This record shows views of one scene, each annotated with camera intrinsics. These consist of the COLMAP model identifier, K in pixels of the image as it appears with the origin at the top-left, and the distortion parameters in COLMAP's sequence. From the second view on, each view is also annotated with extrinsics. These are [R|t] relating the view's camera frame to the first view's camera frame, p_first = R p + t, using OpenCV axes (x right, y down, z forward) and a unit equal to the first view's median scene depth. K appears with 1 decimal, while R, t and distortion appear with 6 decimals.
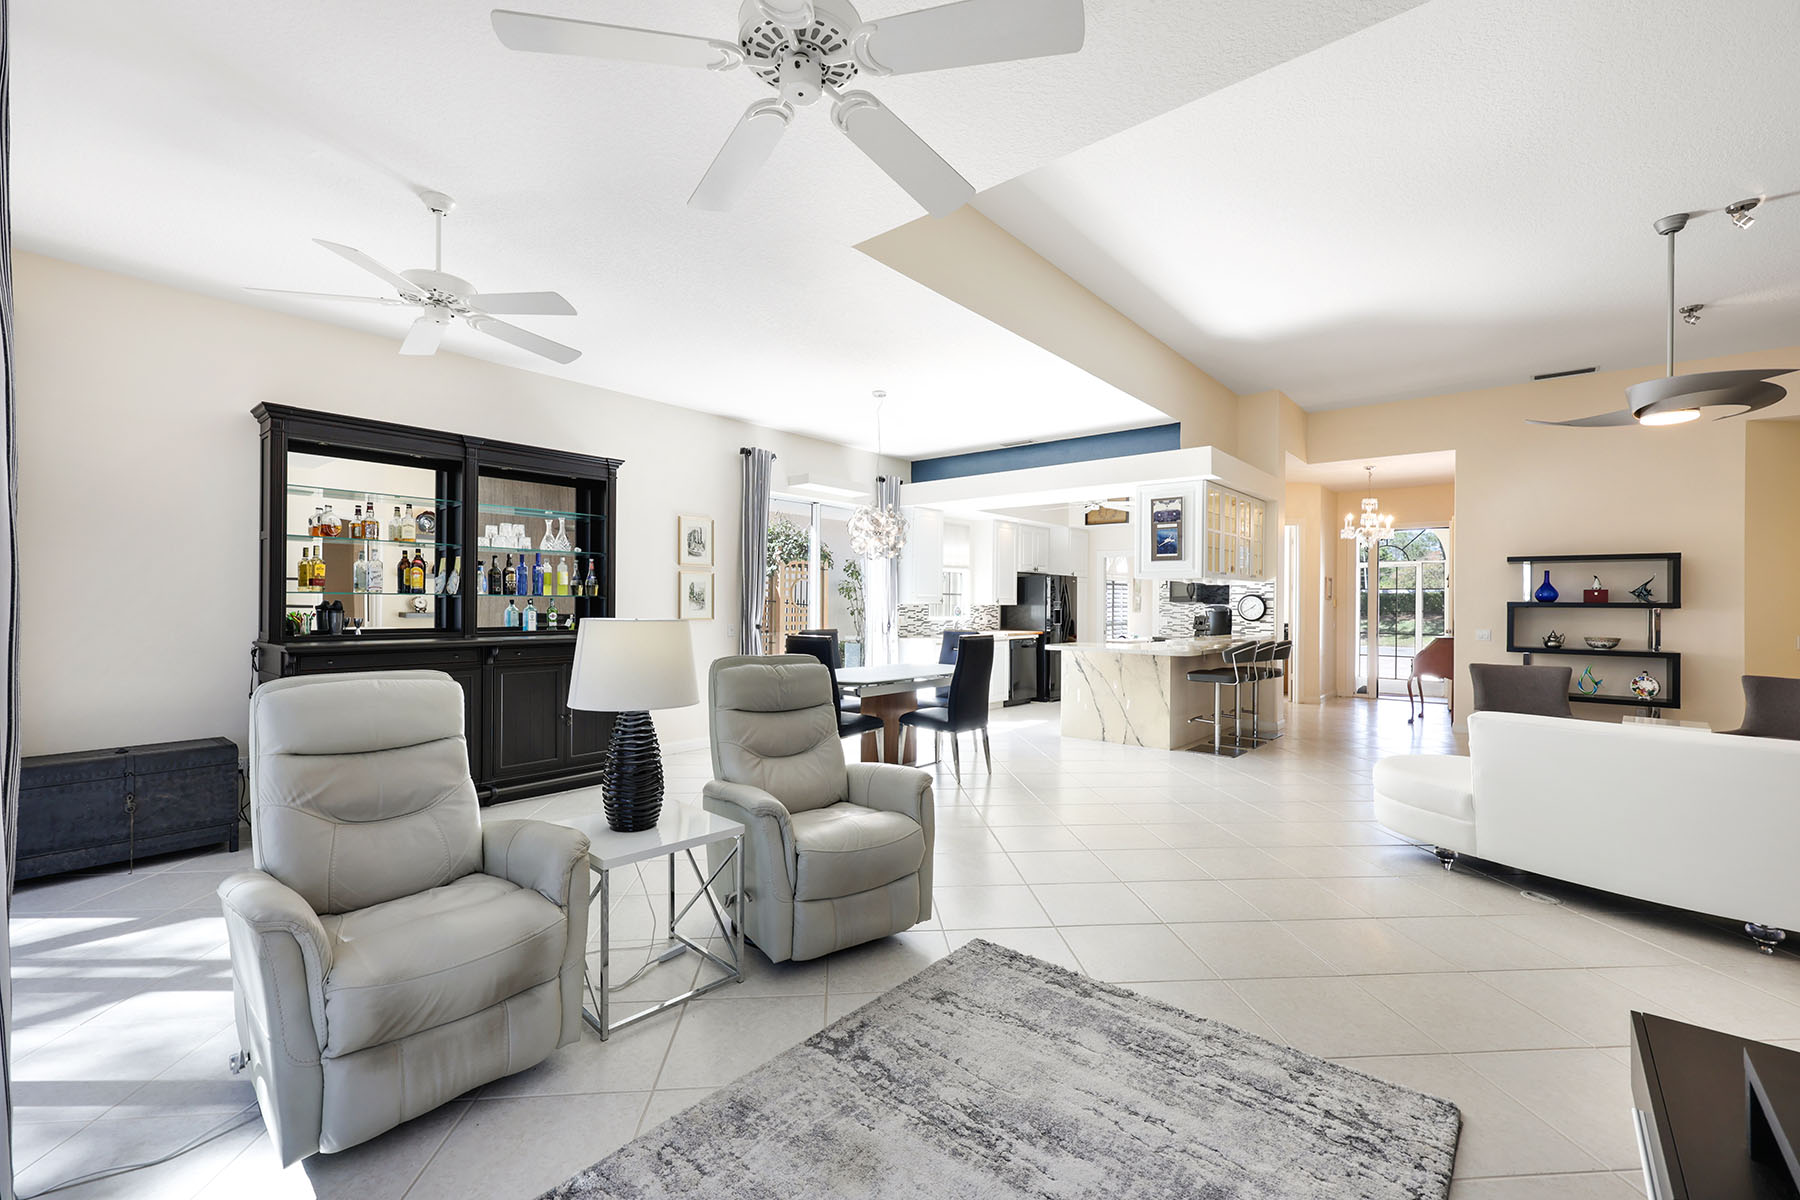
lens RADIAL K [[744.9, 0, 897.6], [0, 744.9, 605.0], [0, 0, 1]] dist [0.008016, 0.000348]
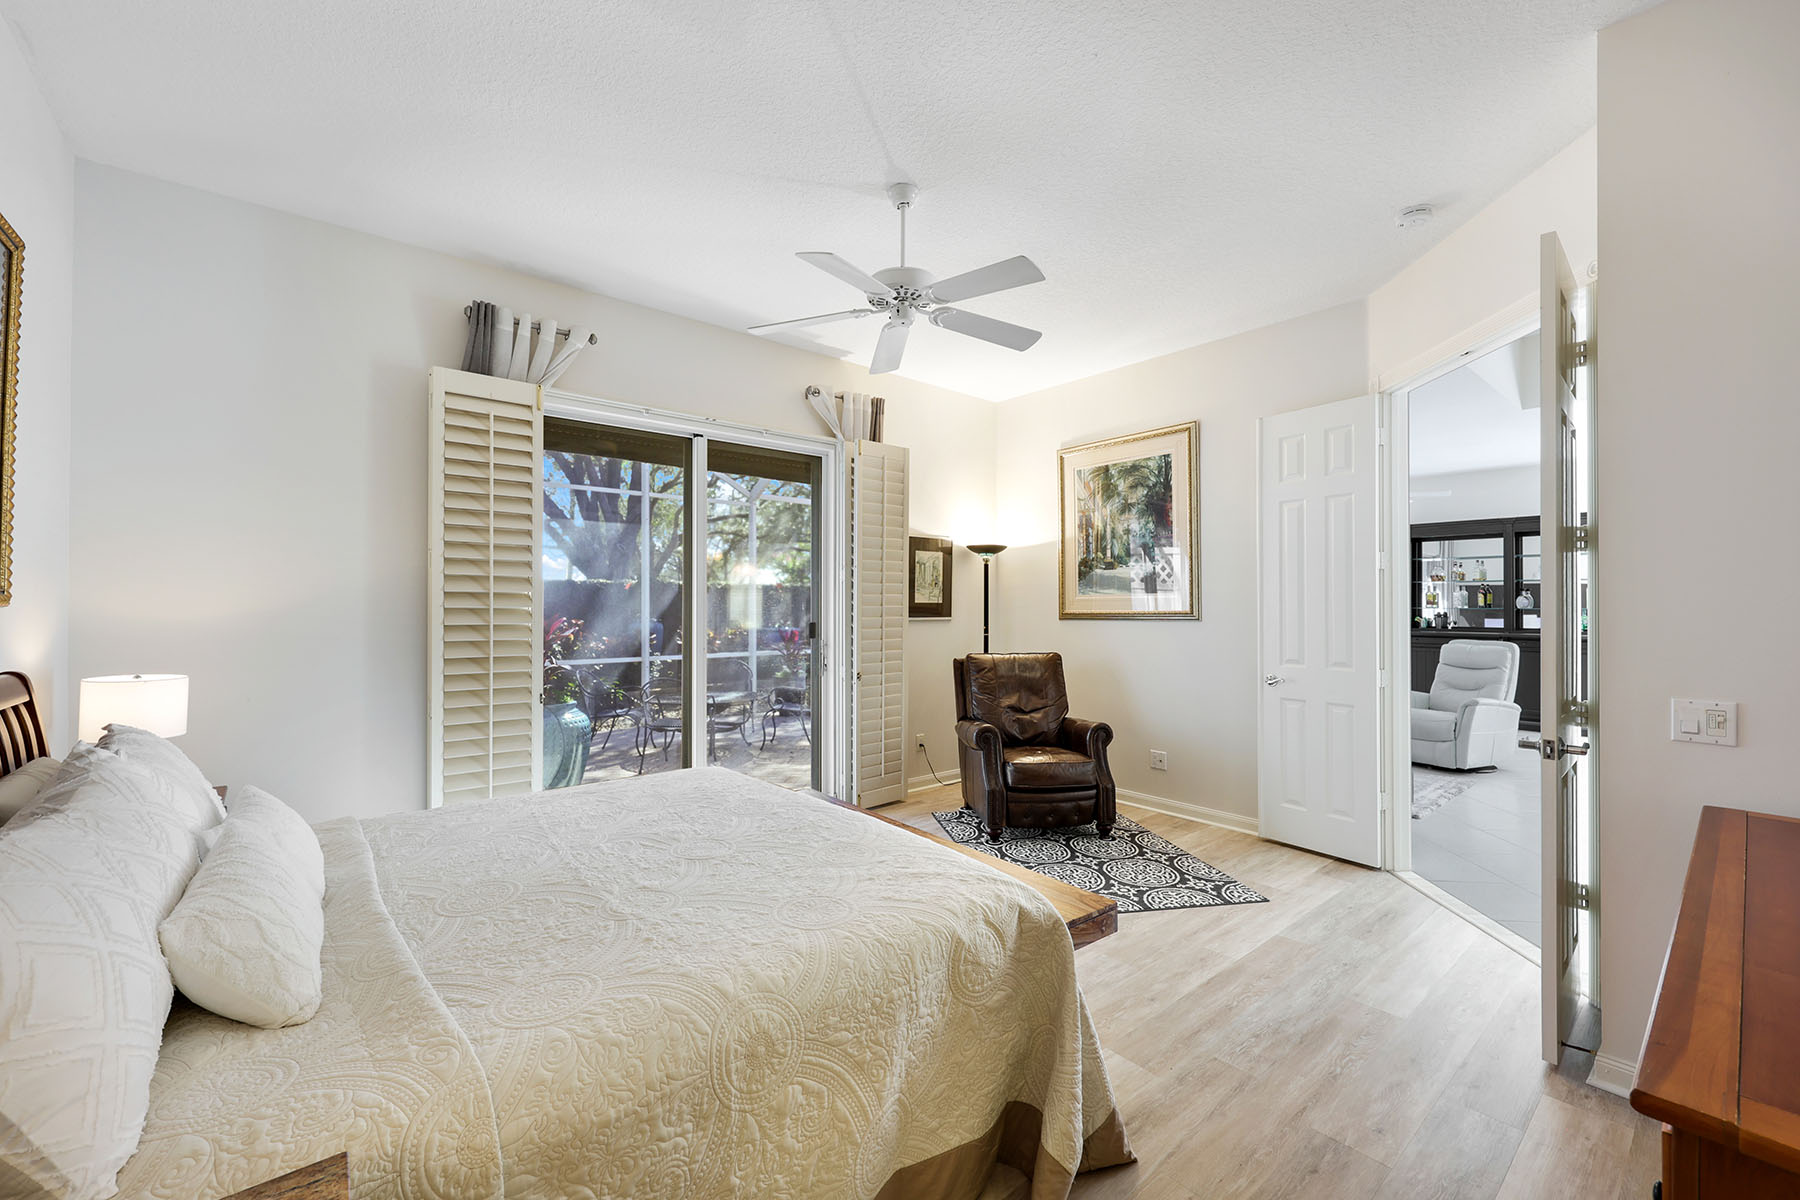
lens RADIAL K [[726.3, 0, 907.0], [0, 726.3, 608.4], [0, 0, 1]] dist [-0.002275, 0.000141]
pose [[-0.164053, 0.003378, -0.986446, 0.889828], [-0.012483, 0.999907, 0.005500, -0.004040], [0.986373, 0.013216, -0.163995, -0.064848]]
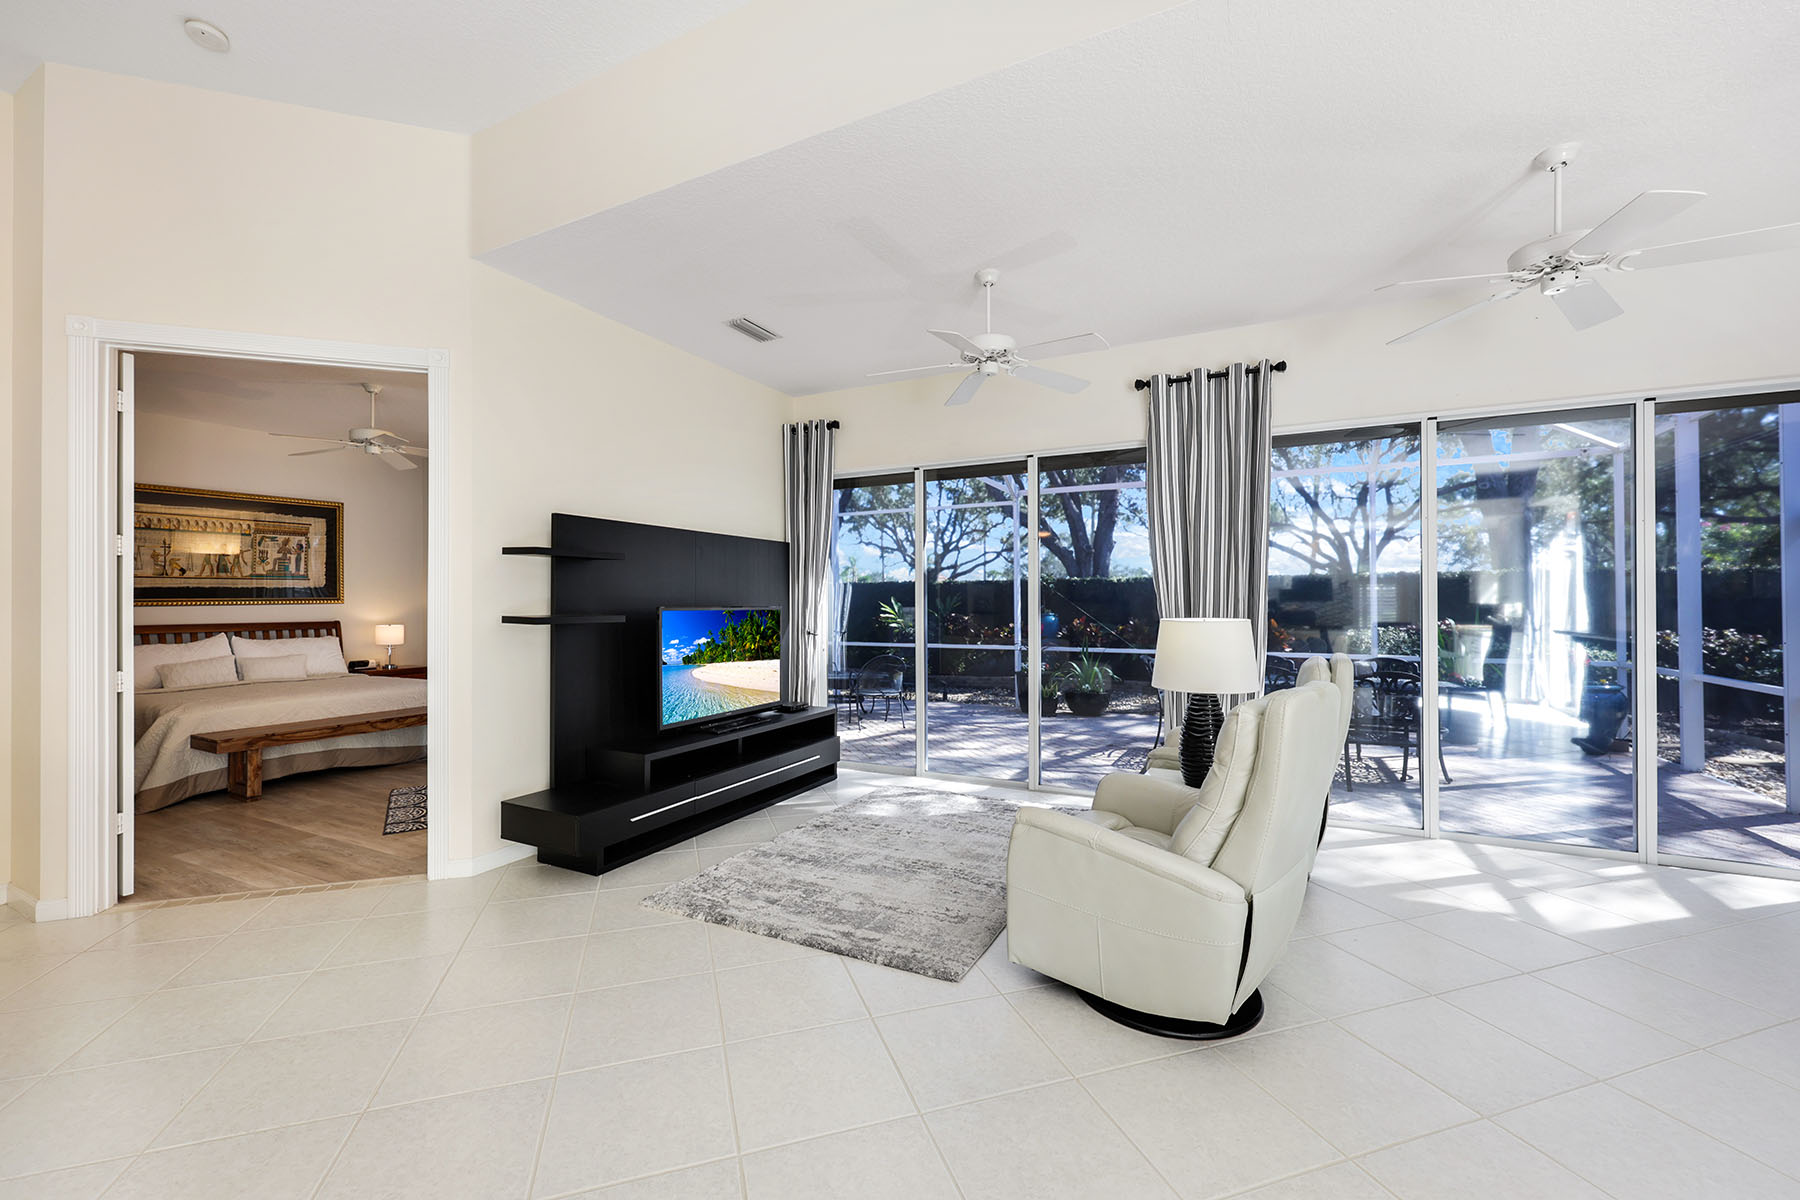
lens RADIAL K [[726.3, 0, 888.1], [0, 726.3, 597.2], [0, 0, 1]] dist [-0.002275, 0.000141]
pose [[-0.974380, -0.007762, -0.224773, 0.151989], [-0.005963, 0.999945, -0.008682, -0.000845], [0.224828, -0.007119, -0.974373, 0.720152]]
